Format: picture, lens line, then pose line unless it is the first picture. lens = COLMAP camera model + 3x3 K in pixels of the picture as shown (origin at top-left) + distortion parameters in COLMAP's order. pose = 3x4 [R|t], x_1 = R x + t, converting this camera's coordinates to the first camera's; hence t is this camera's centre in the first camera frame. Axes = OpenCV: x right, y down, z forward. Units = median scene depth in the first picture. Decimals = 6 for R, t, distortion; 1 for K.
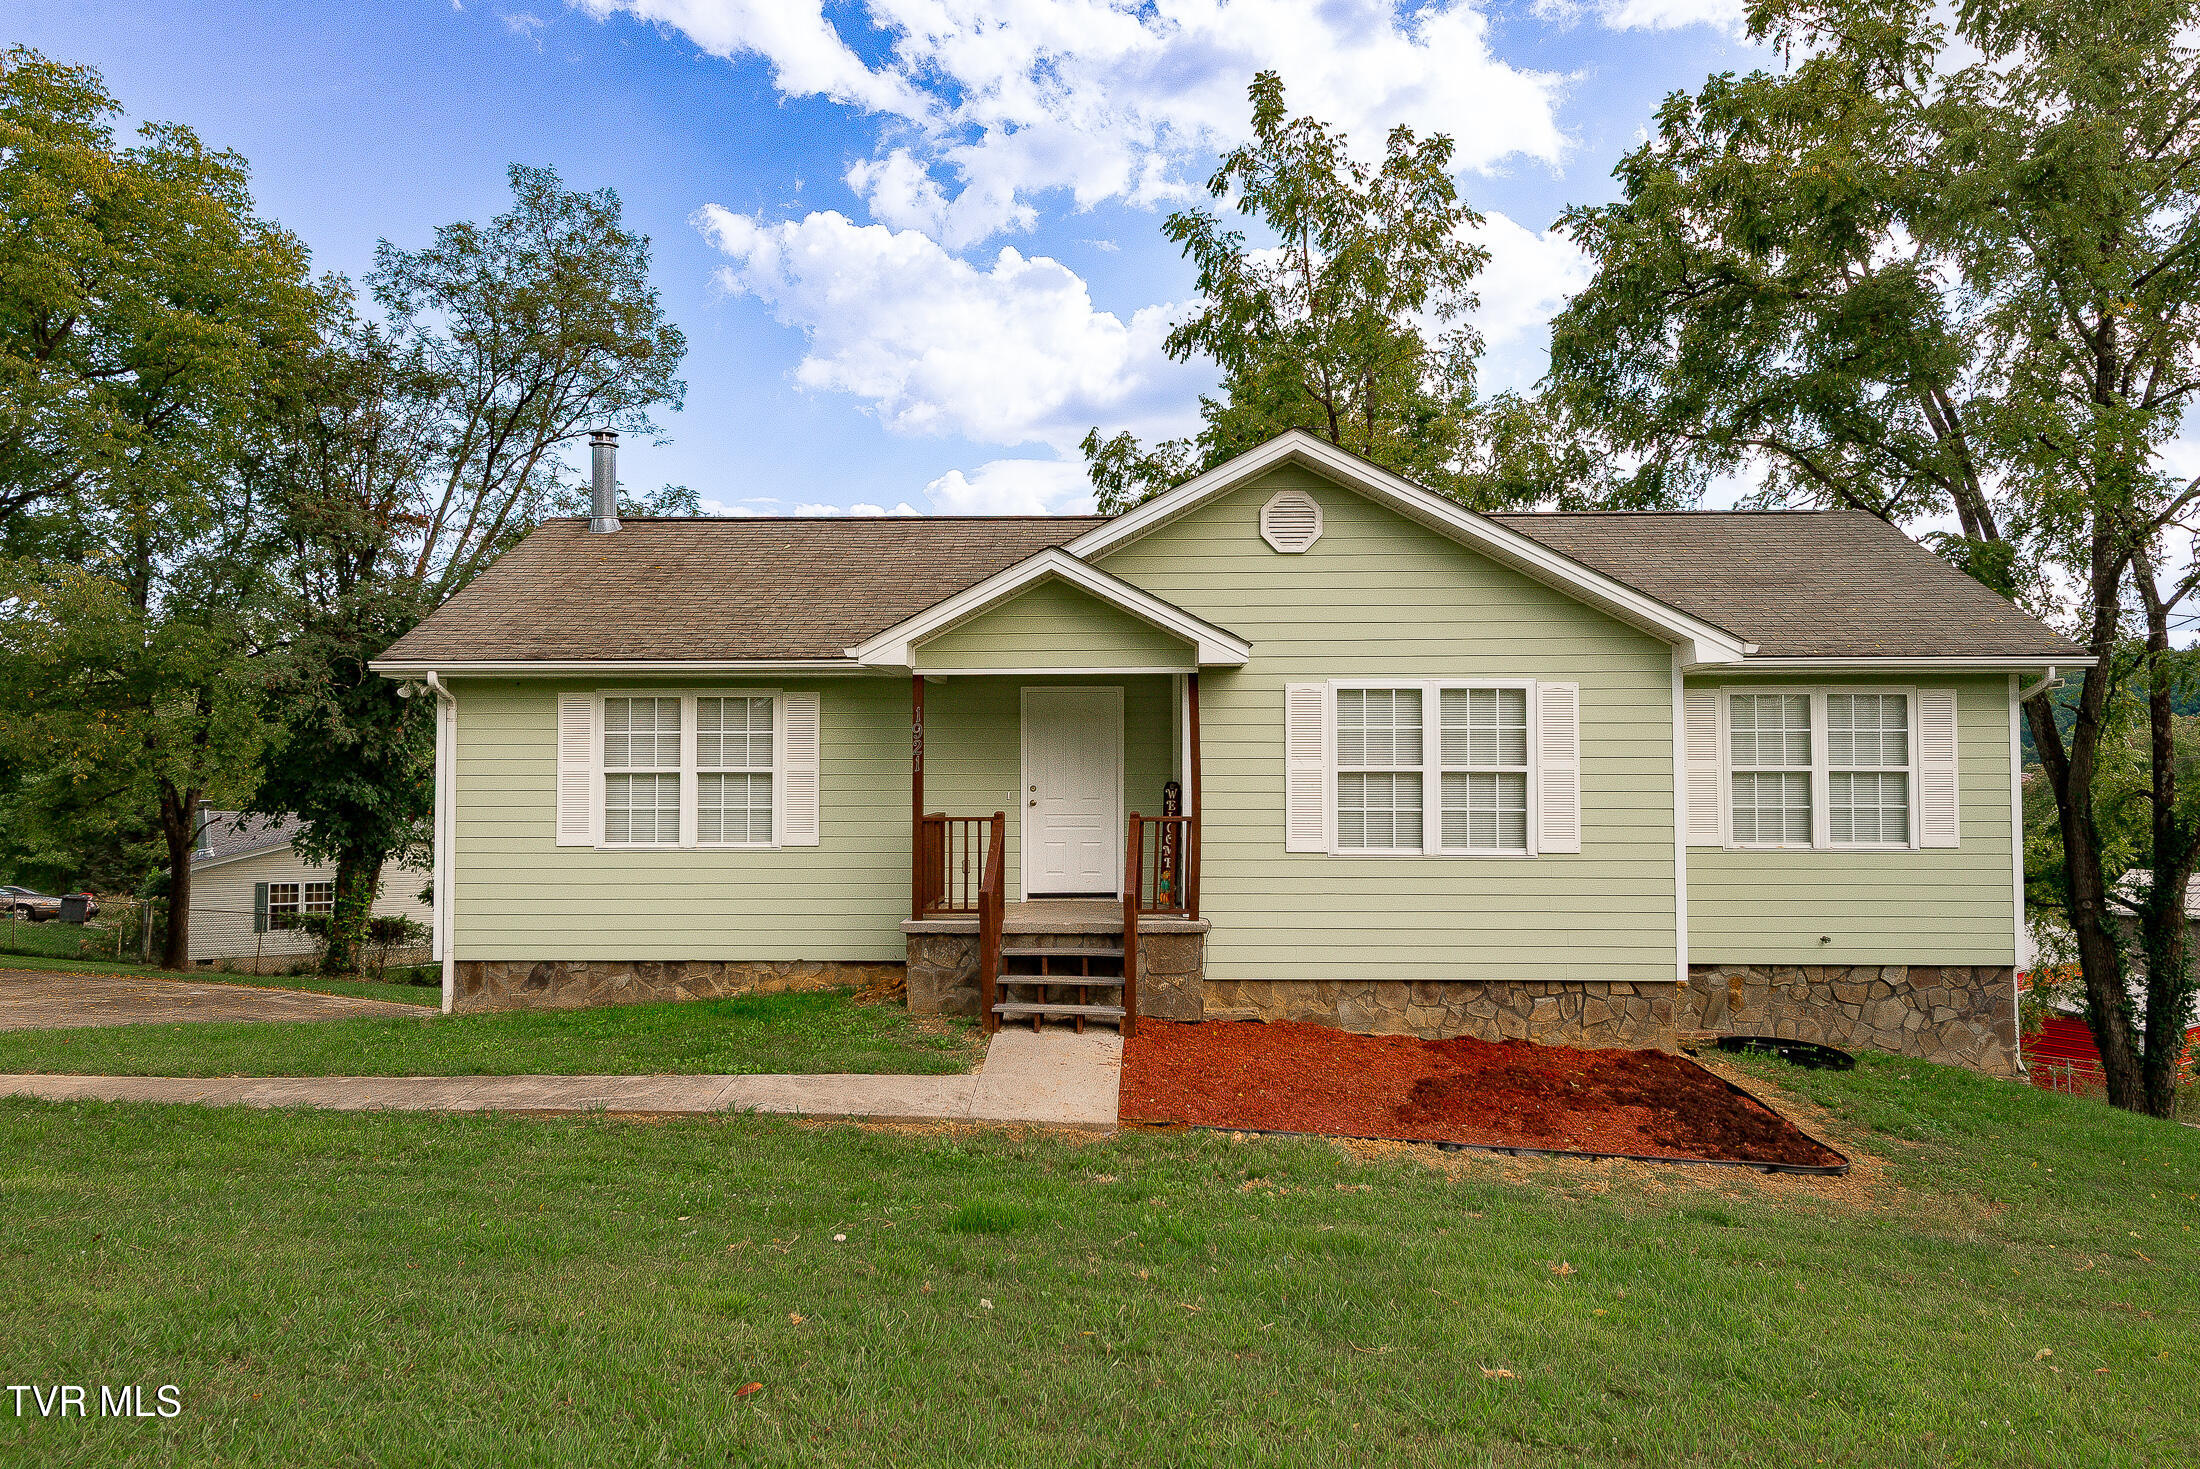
lens RADIAL K [[1446.1, 0, 1095.5], [0, 1446.1, 735.0], [0, 0, 1]] dist [0.000779, -0.001521]
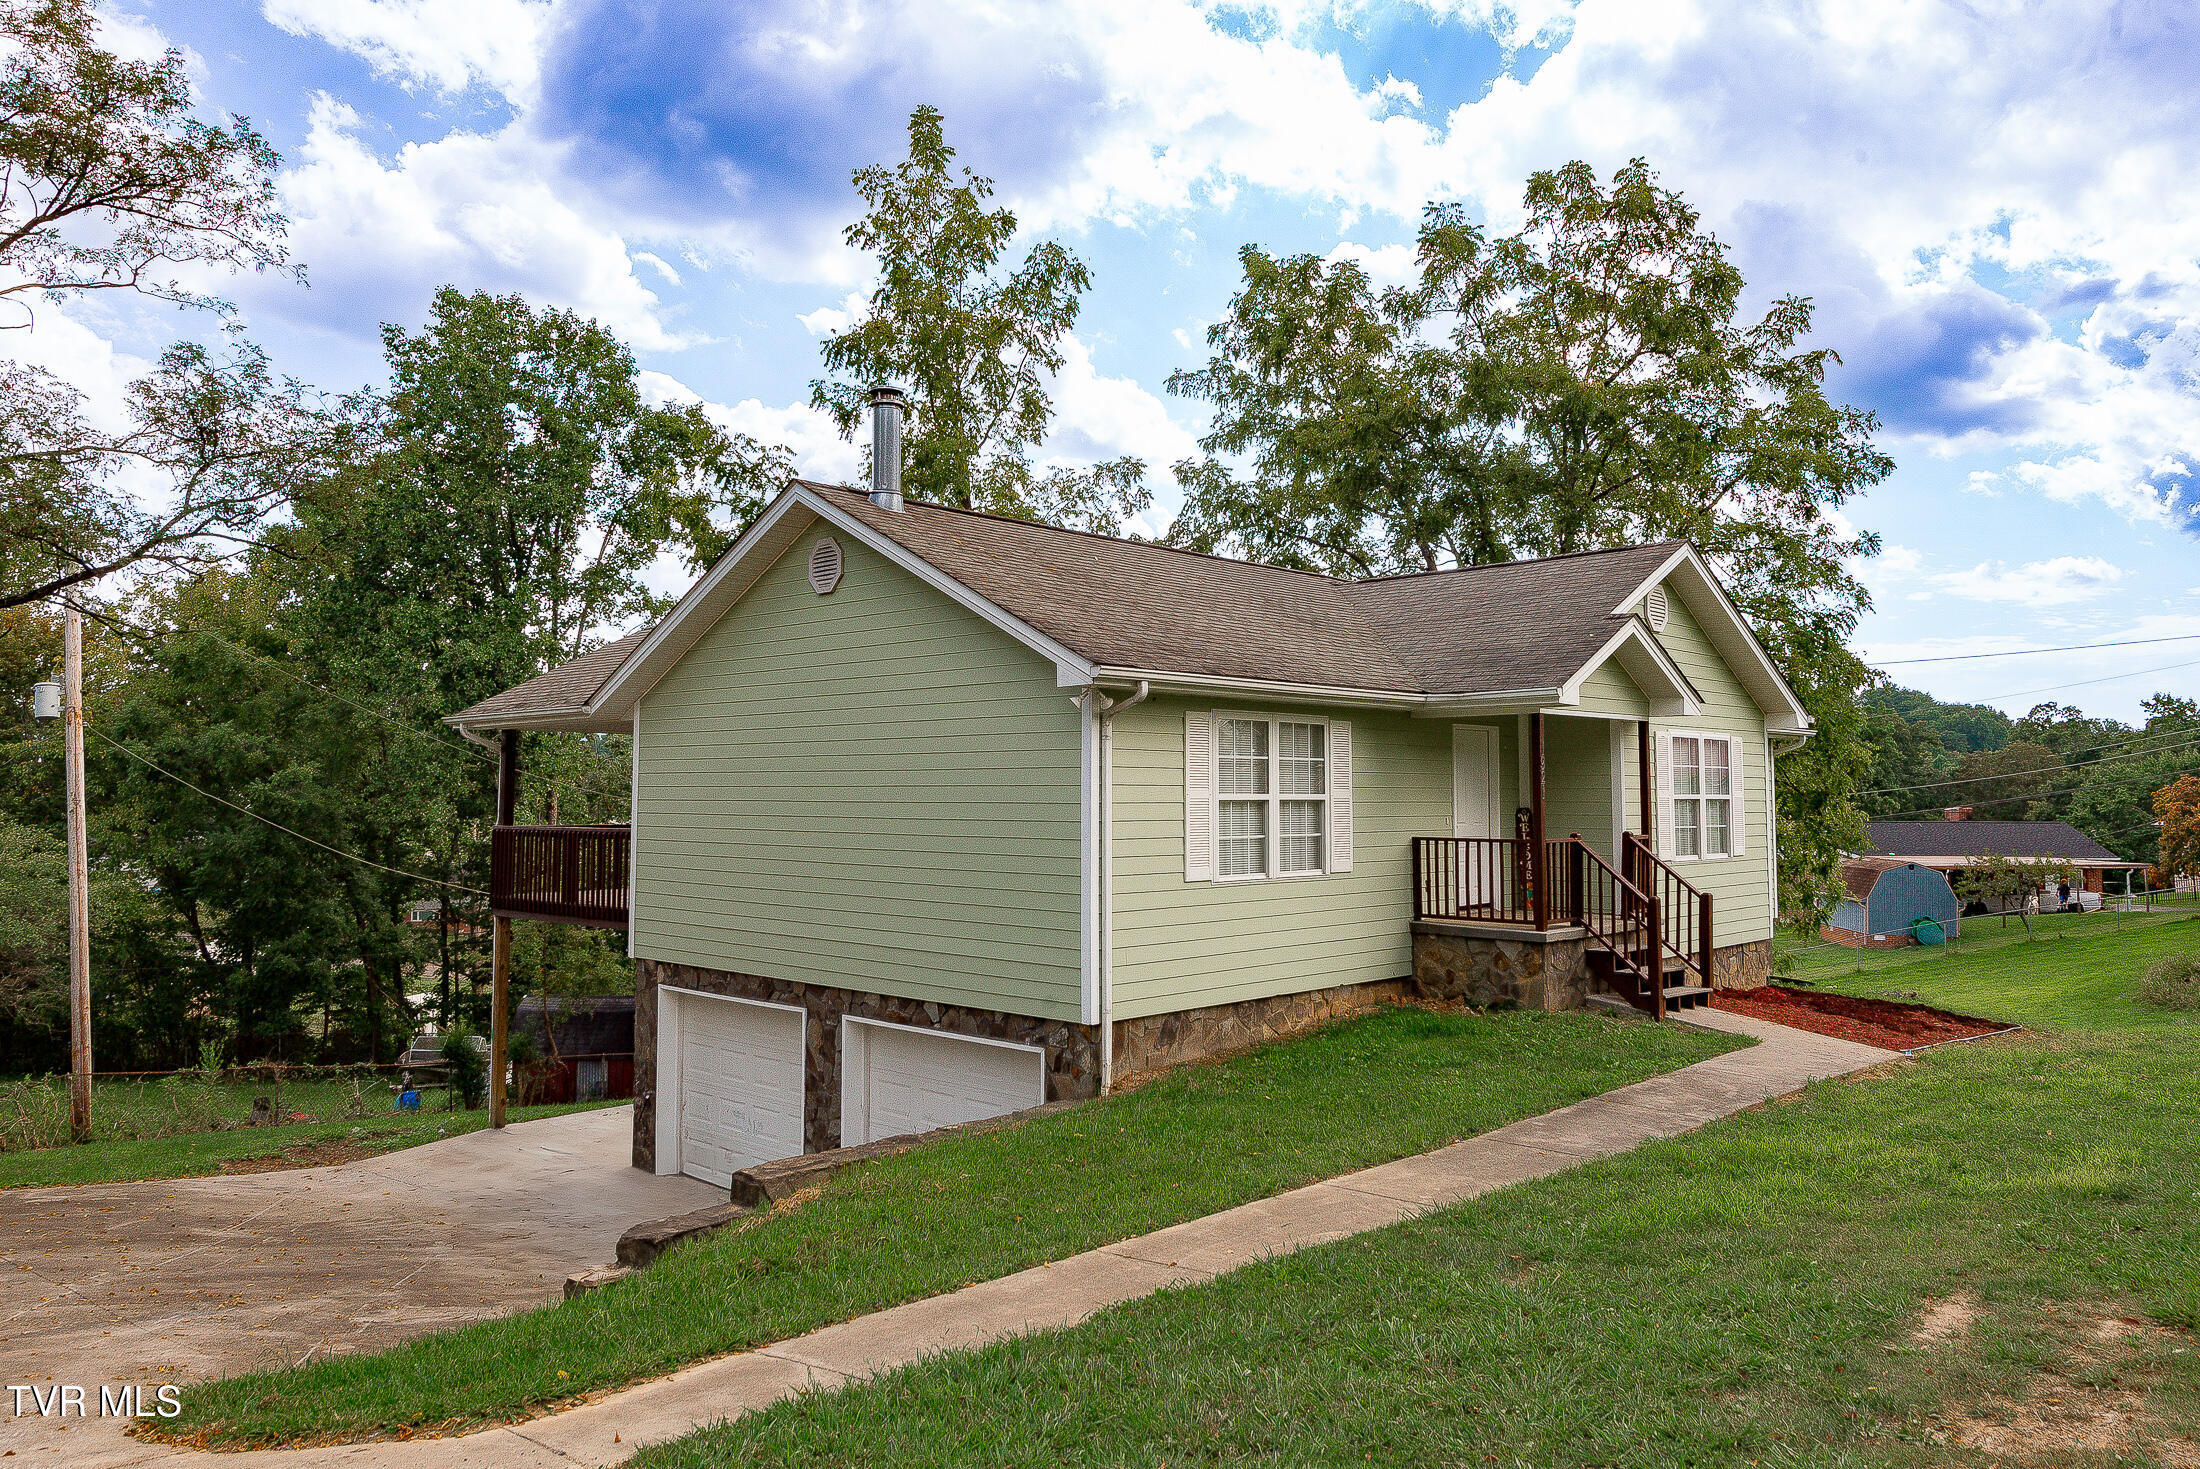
lens RADIAL K [[1500.7, 0, 1103.3], [0, 1500.7, 711.8], [0, 0, 1]] dist [0.047888, -0.053790]
pose [[0.675292, 0.044492, 0.736208, -1.102436], [-0.018602, 0.998889, -0.043304, 0.012630], [-0.737316, 0.015548, 0.675369, 0.405560]]
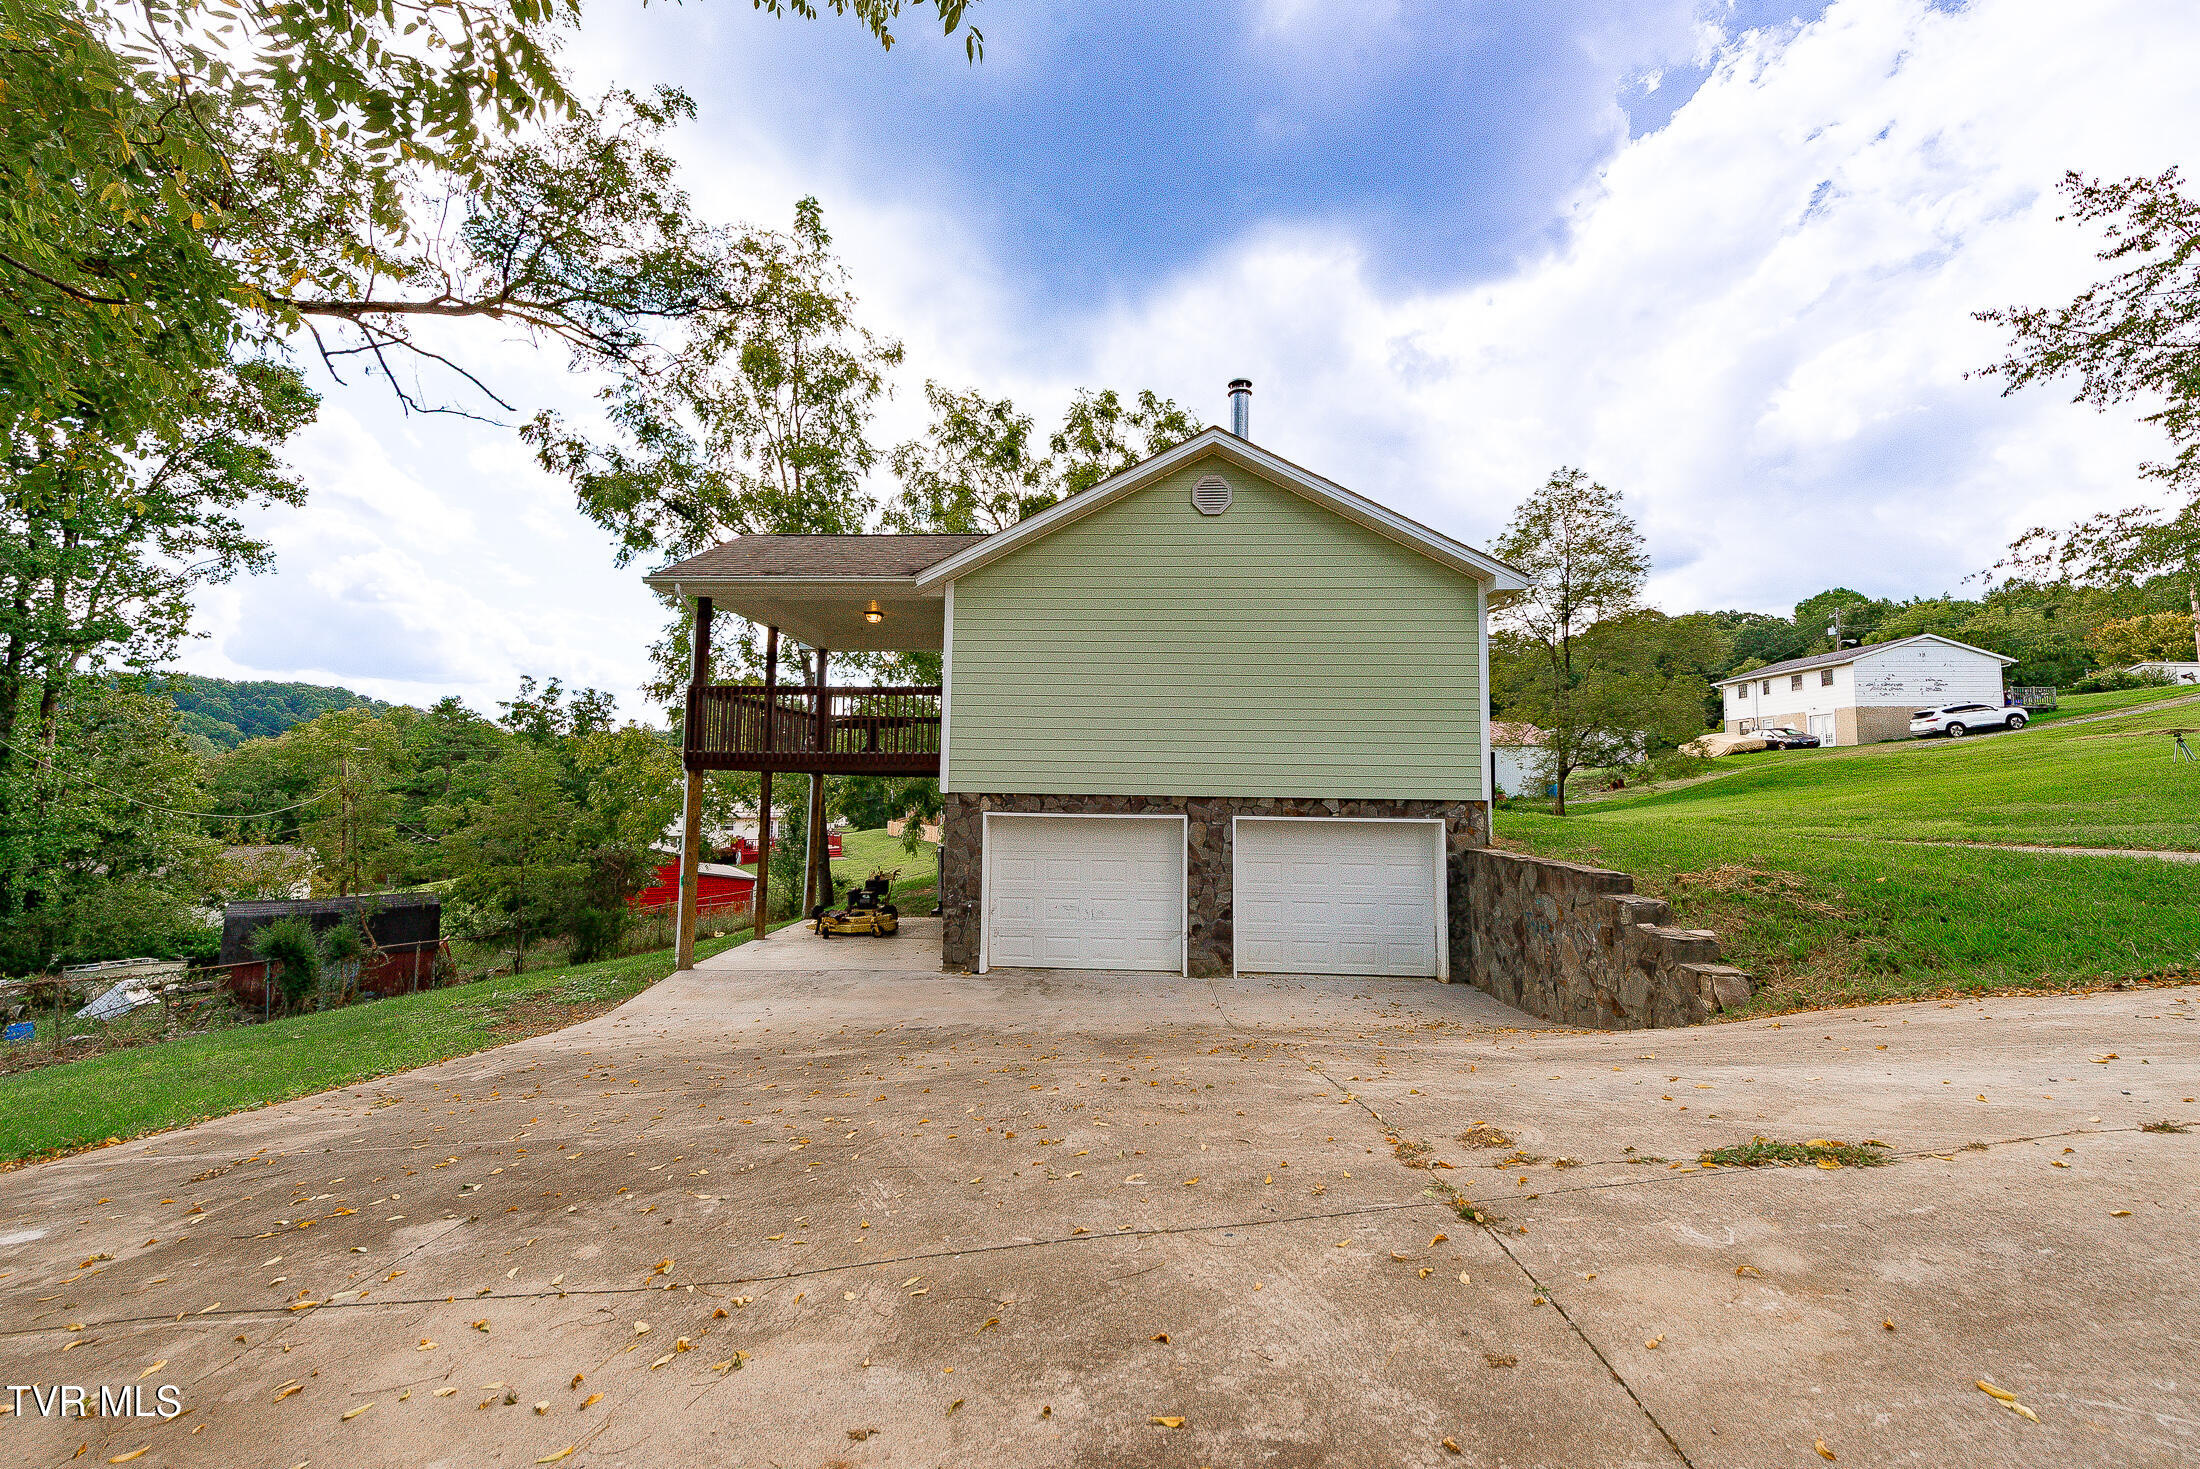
lens RADIAL K [[866.3, 0, 1101.1], [0, 866.3, 720.4], [0, 0, 1]] dist [0.020641, -0.007986]
pose [[0.026315, 0.077422, 0.996651, -1.290699], [-0.032984, 0.996521, -0.076541, 0.156615], [-0.999109, -0.030859, 0.028777, 1.349676]]
